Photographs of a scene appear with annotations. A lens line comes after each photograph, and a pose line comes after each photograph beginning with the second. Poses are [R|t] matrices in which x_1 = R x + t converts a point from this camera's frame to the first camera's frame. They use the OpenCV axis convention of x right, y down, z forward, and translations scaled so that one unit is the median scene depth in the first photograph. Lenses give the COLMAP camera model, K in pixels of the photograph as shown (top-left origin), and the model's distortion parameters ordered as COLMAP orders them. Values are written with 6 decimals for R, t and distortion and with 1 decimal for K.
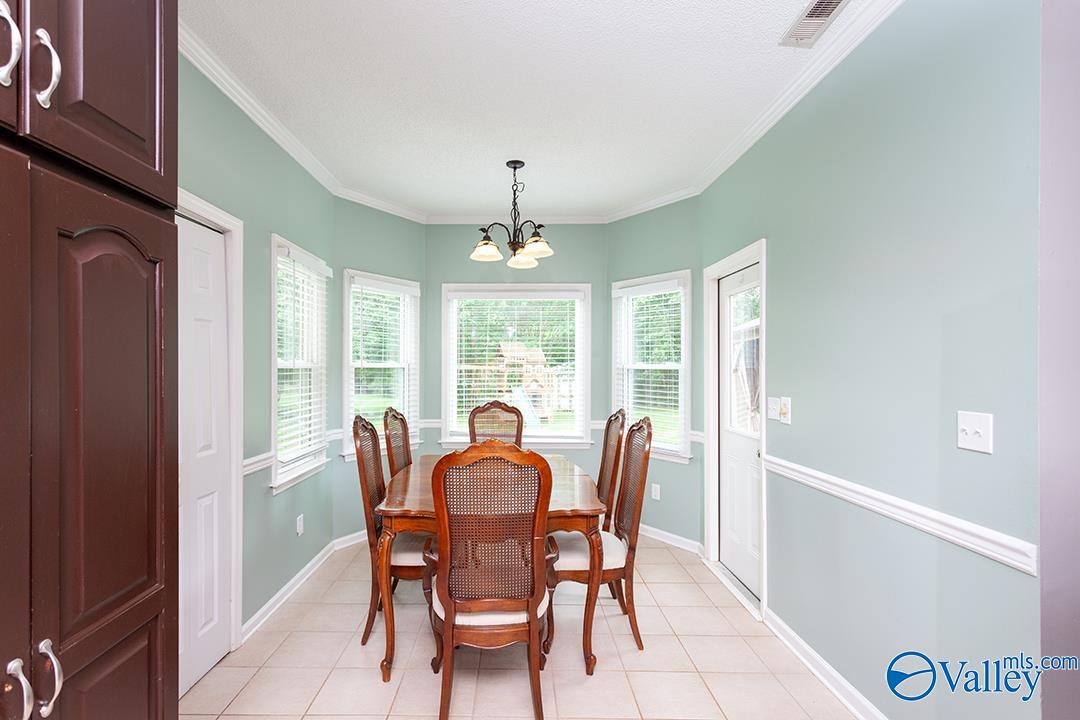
lens RADIAL K [[531.5, 0, 499.3], [0, 531.5, 369.4], [0, 0, 1]] dist [-0.001608, 0.000200]
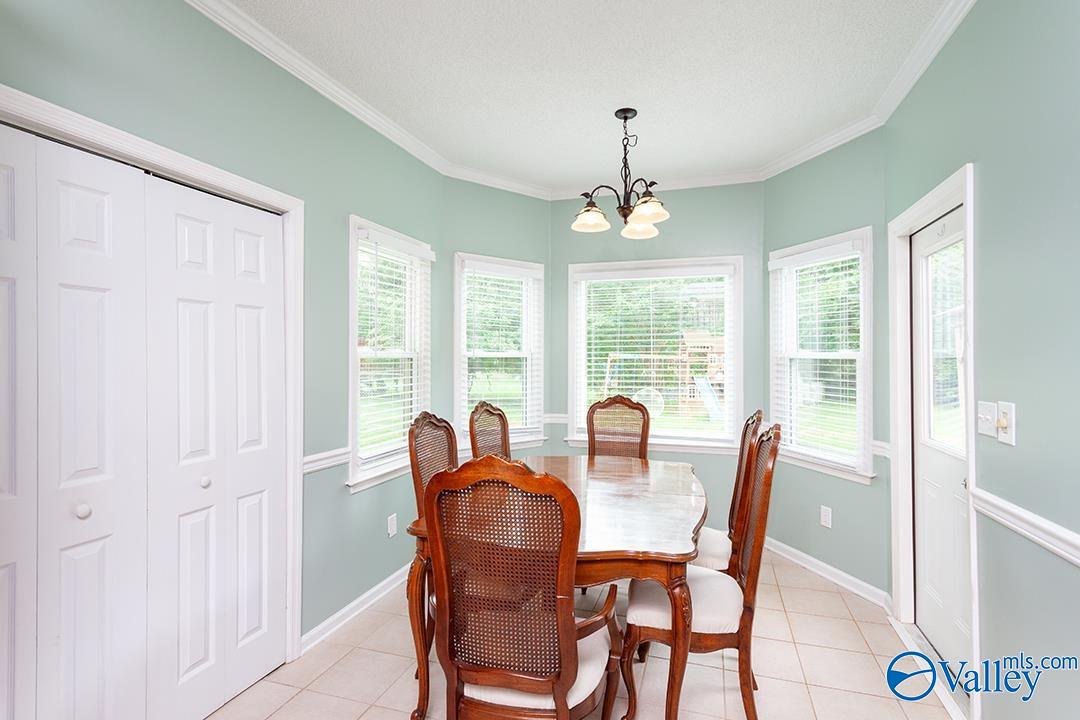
lens RADIAL K [[526.1, 0, 538.9], [0, 526.1, 354.0], [0, 0, 1]] dist [0.002536, 0.001018]
pose [[0.959991, -0.003566, -0.280007, 0.129434], [0.000955, 0.999955, -0.009462, 0.000011], [0.280028, 0.008817, 0.959951, 0.169391]]
